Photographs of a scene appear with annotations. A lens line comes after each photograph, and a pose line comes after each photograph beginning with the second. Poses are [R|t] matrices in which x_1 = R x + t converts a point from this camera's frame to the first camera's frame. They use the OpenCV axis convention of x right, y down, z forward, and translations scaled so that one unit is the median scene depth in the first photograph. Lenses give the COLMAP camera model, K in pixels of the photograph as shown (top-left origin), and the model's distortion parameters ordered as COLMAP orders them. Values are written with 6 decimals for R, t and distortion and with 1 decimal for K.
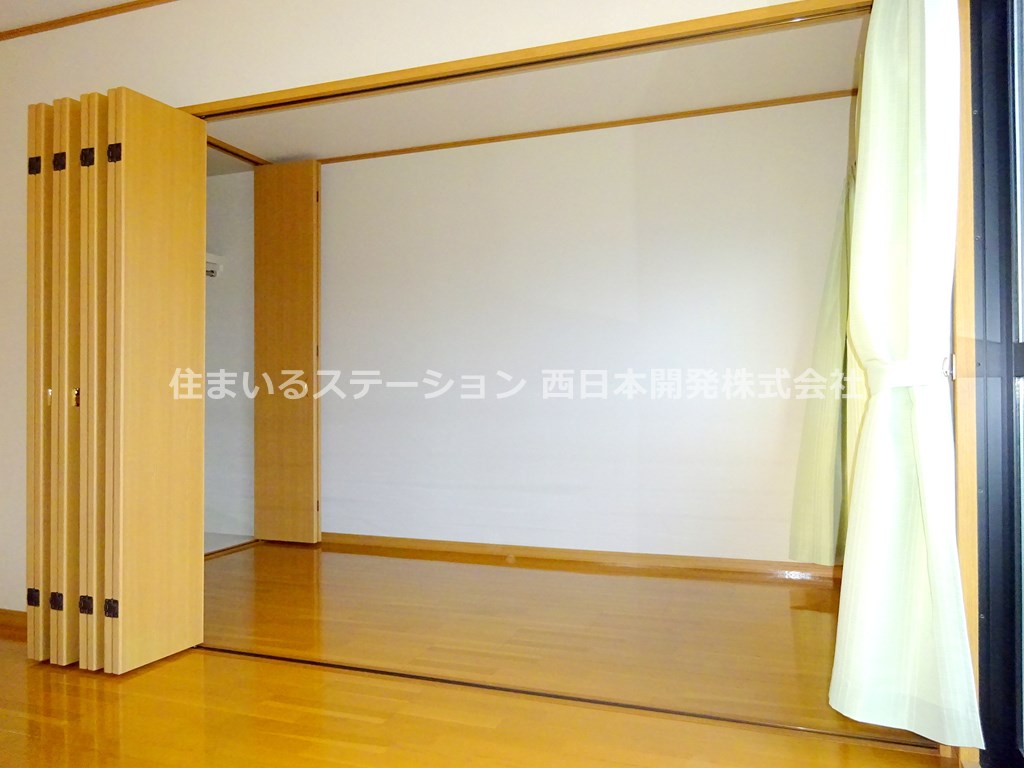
lens RADIAL K [[753.7, 0, 513.7], [0, 753.7, 384.4], [0, 0, 1]] dist [-0.007834, -0.003432]
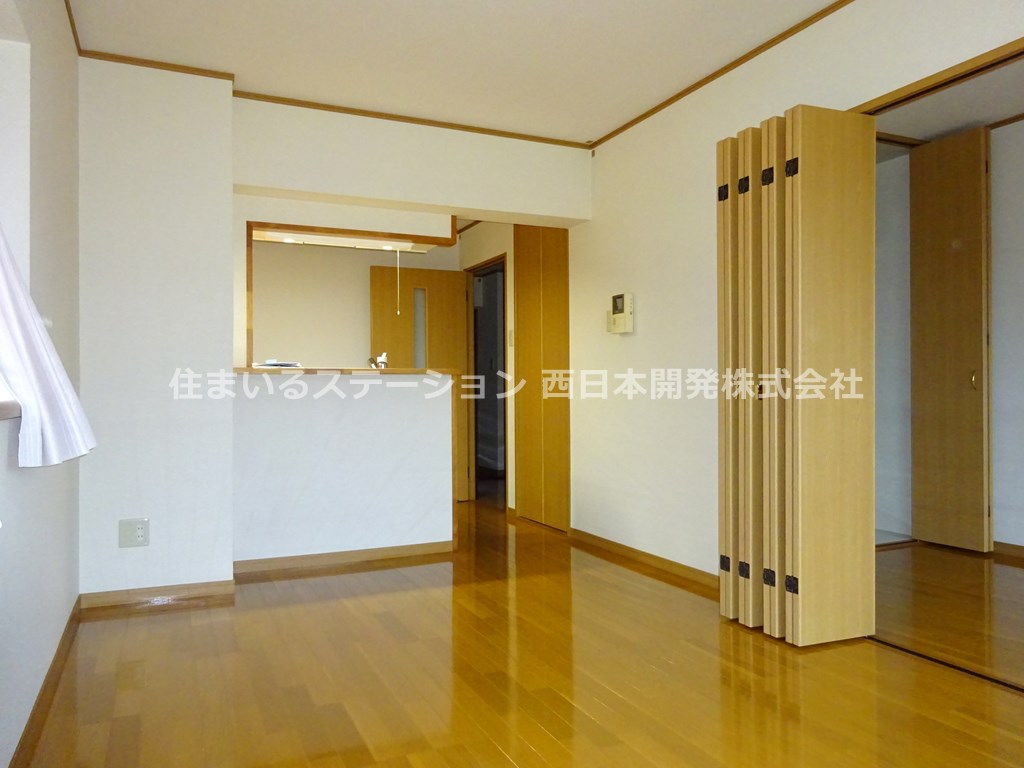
lens RADIAL K [[753.7, 0, 462.1], [0, 753.7, 389.6], [0, 0, 1]] dist [-0.007834, -0.003432]
pose [[0.700902, -0.000092, -0.713257, -0.088241], [0.014863, 0.999785, 0.014476, -0.009780], [0.713102, -0.020747, 0.700753, -0.106816]]
